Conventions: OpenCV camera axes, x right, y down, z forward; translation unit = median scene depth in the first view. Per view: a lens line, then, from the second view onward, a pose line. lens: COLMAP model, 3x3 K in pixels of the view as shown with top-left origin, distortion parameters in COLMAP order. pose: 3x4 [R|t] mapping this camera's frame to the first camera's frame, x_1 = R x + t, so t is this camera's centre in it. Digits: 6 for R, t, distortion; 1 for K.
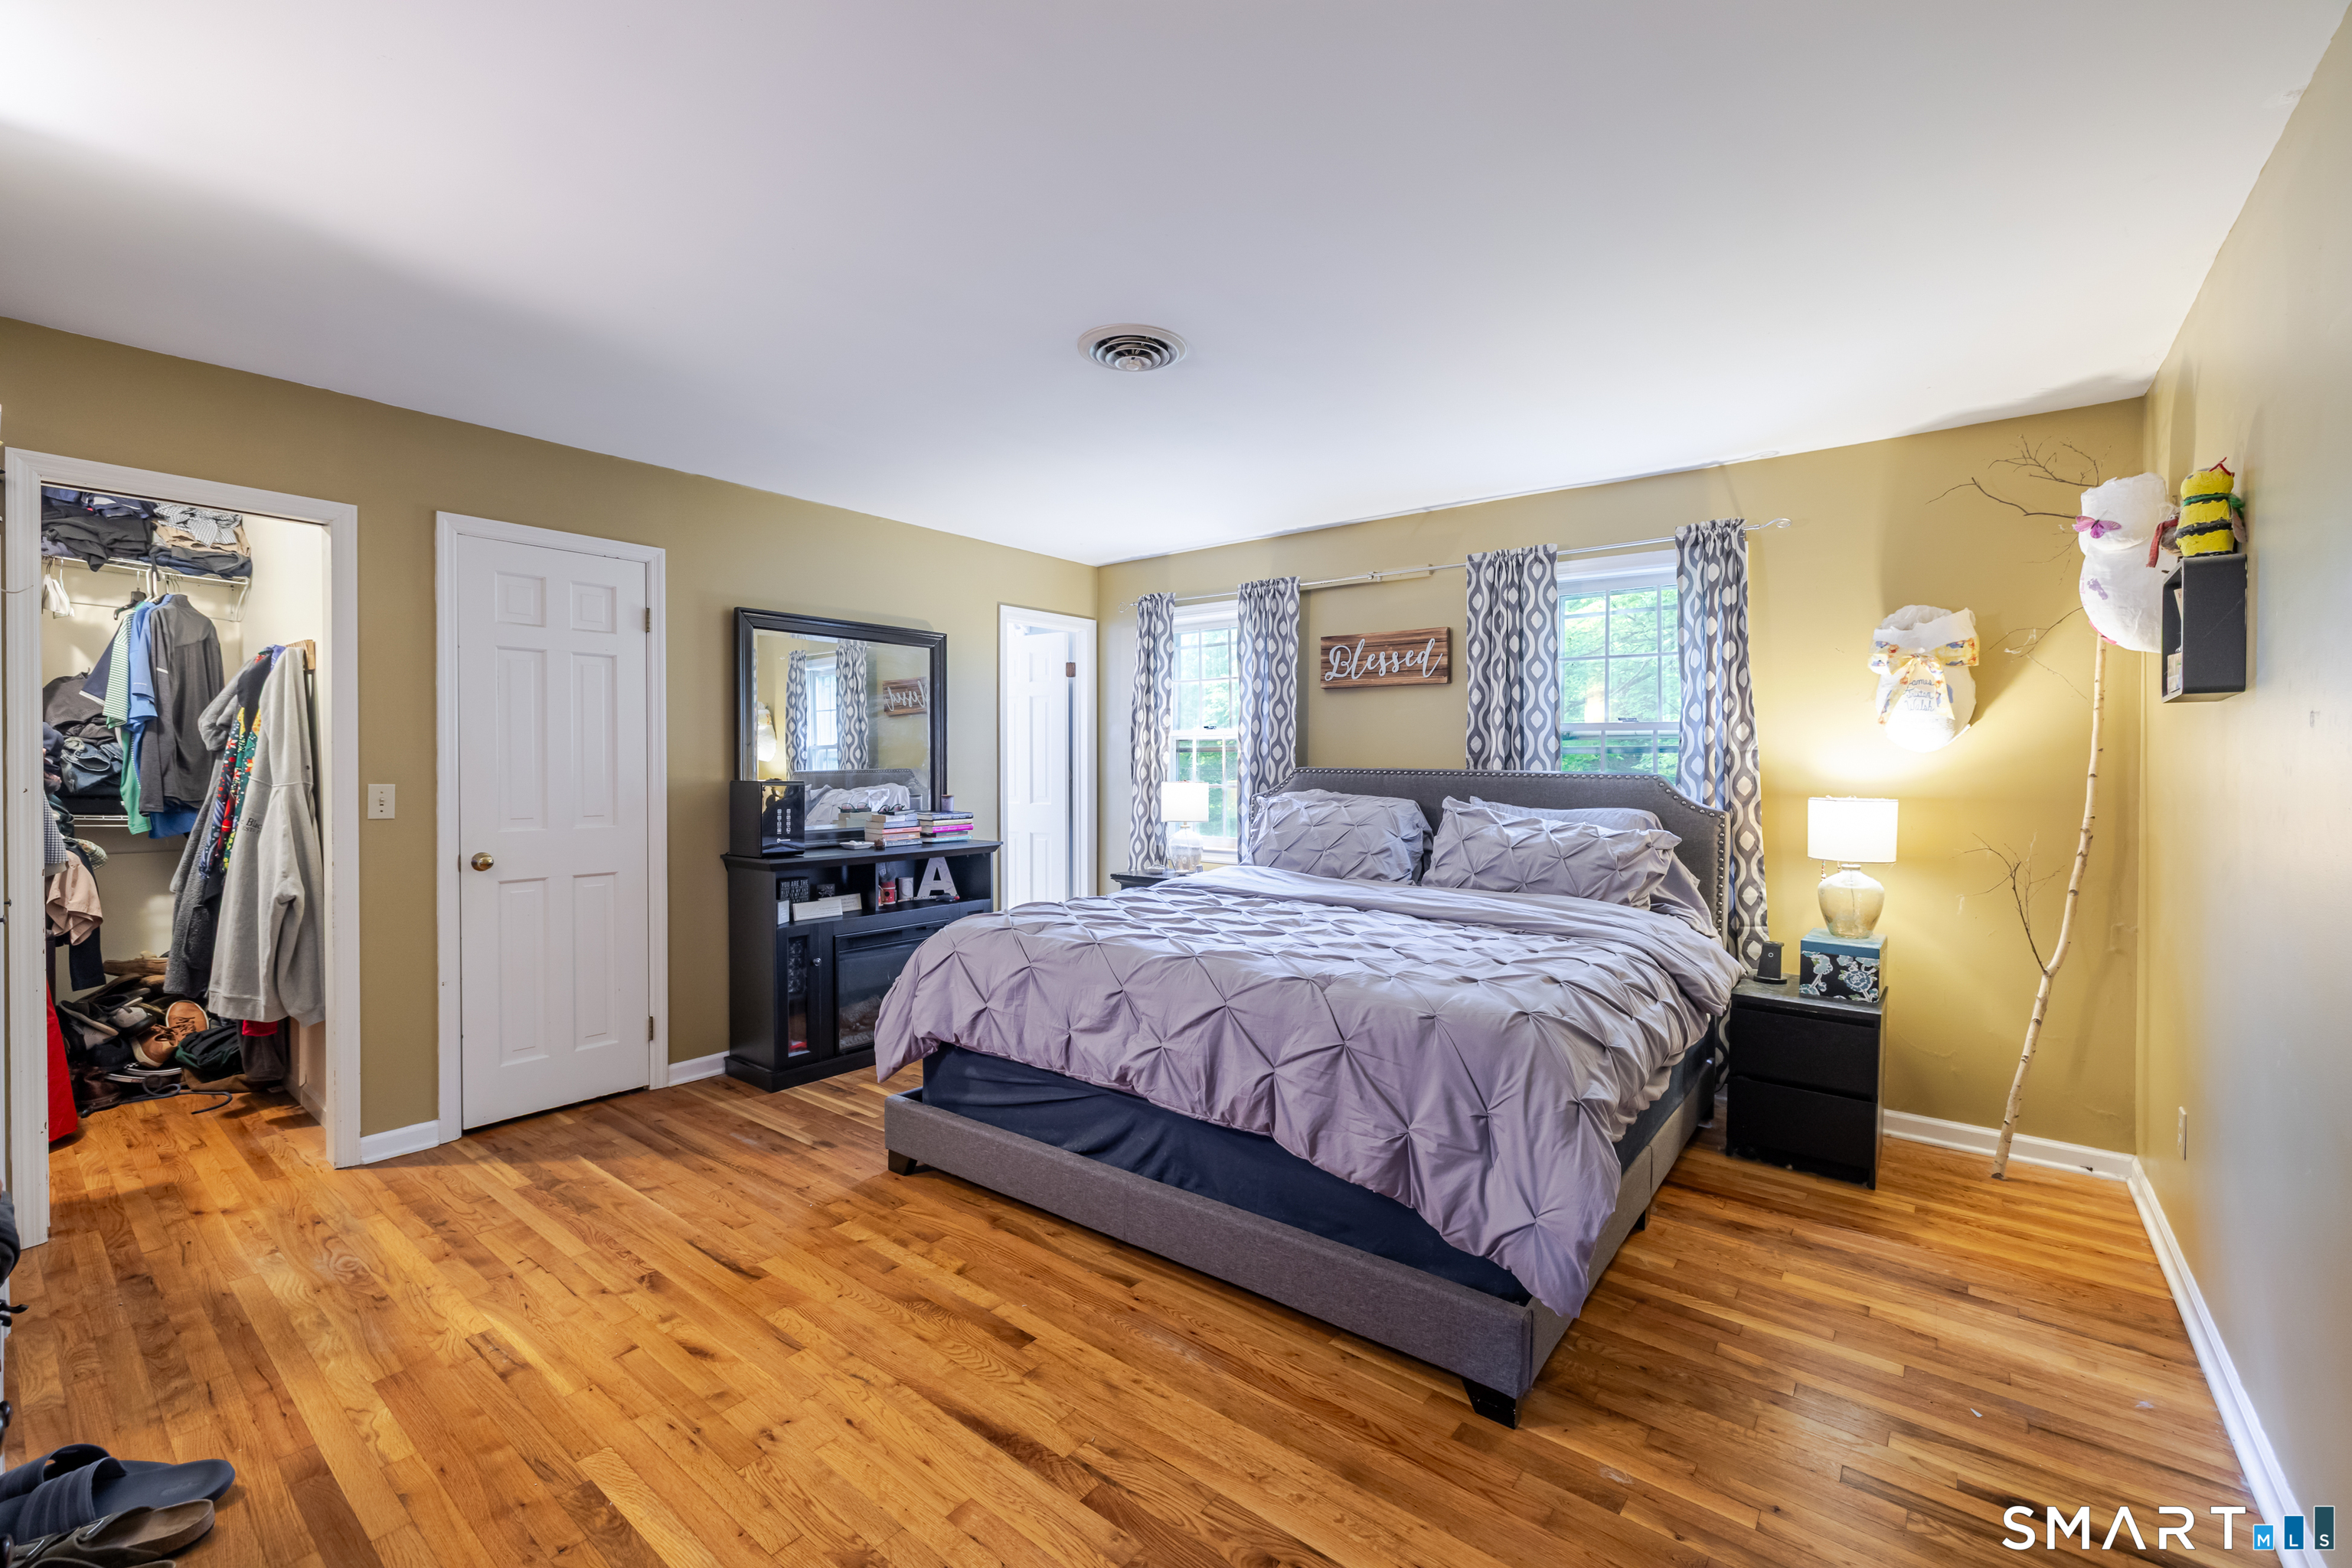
lens RADIAL K [[984.2, 0, 1176.0], [0, 984.2, 784.0], [0, 0, 1]] dist [0.000225, 0.000091]
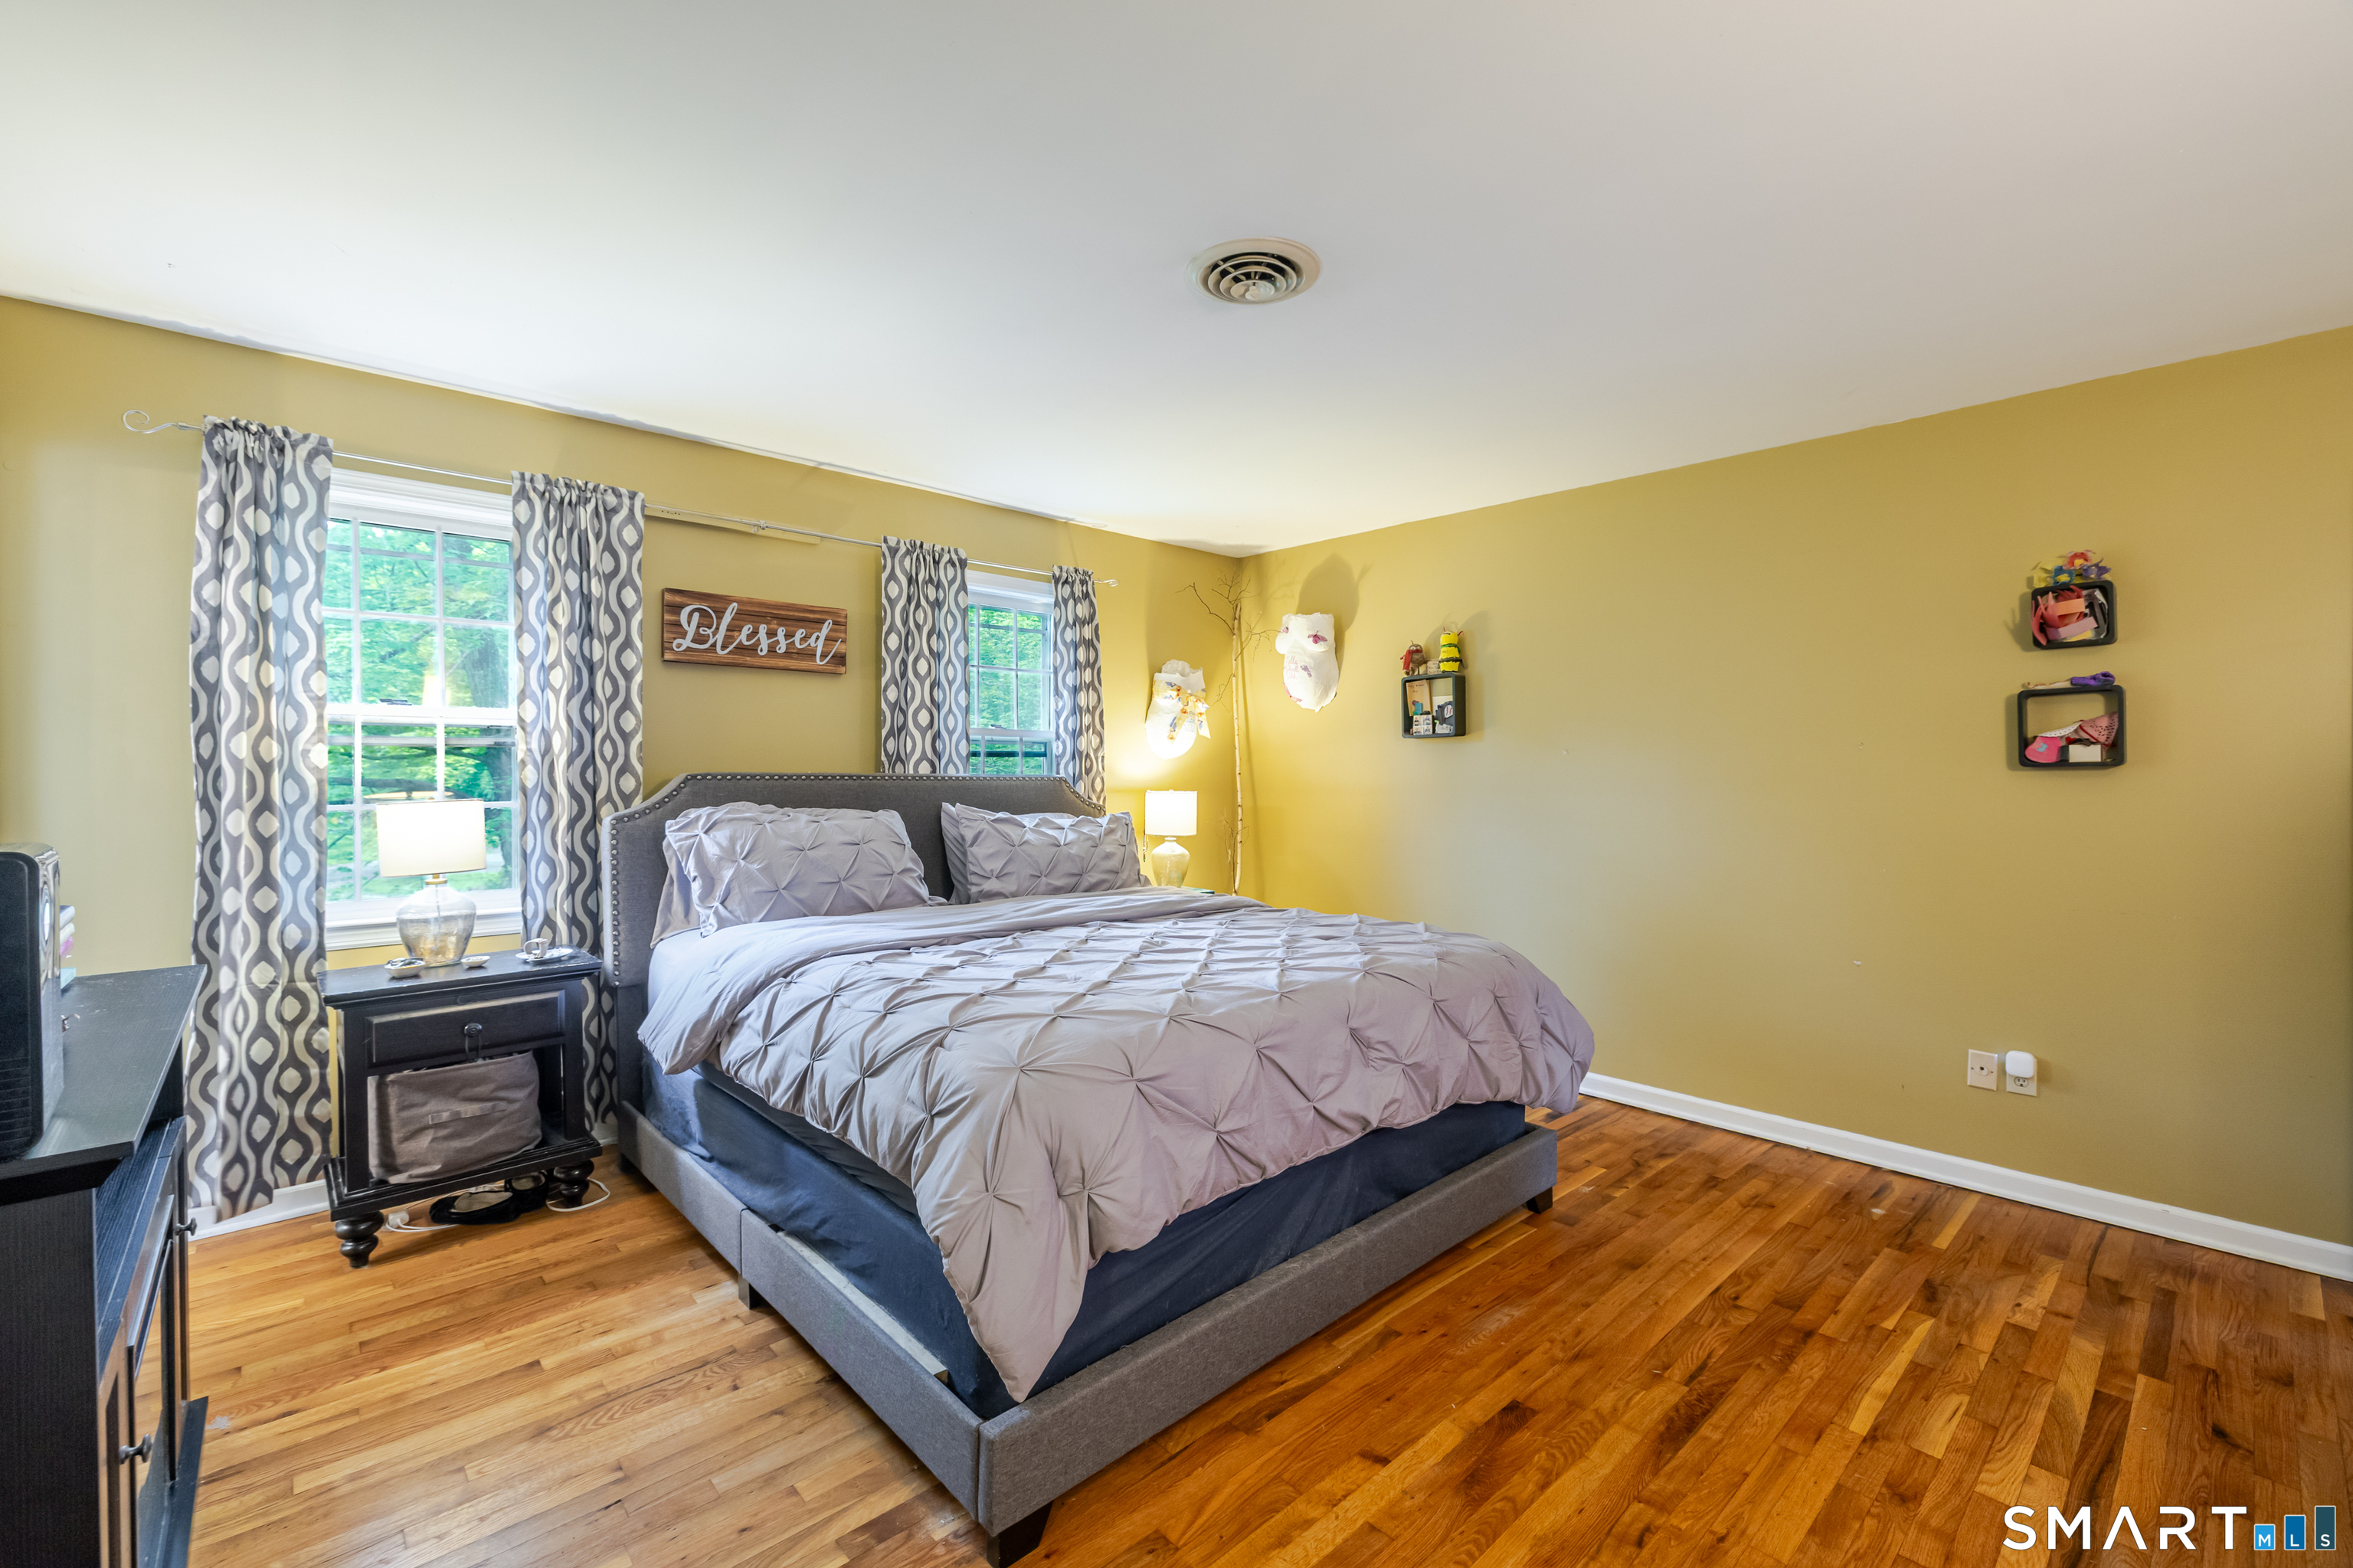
lens RADIAL K [[984.6, 0, 1176.5], [0, 984.6, 784.0], [0, 0, 1]] dist [0.000225, 0.000091]
pose [[0.159827, -0.024078, 0.986851, -0.567009], [0.014509, 0.999652, 0.022040, -0.021182], [-0.987038, 0.010795, 0.160121, 0.601412]]
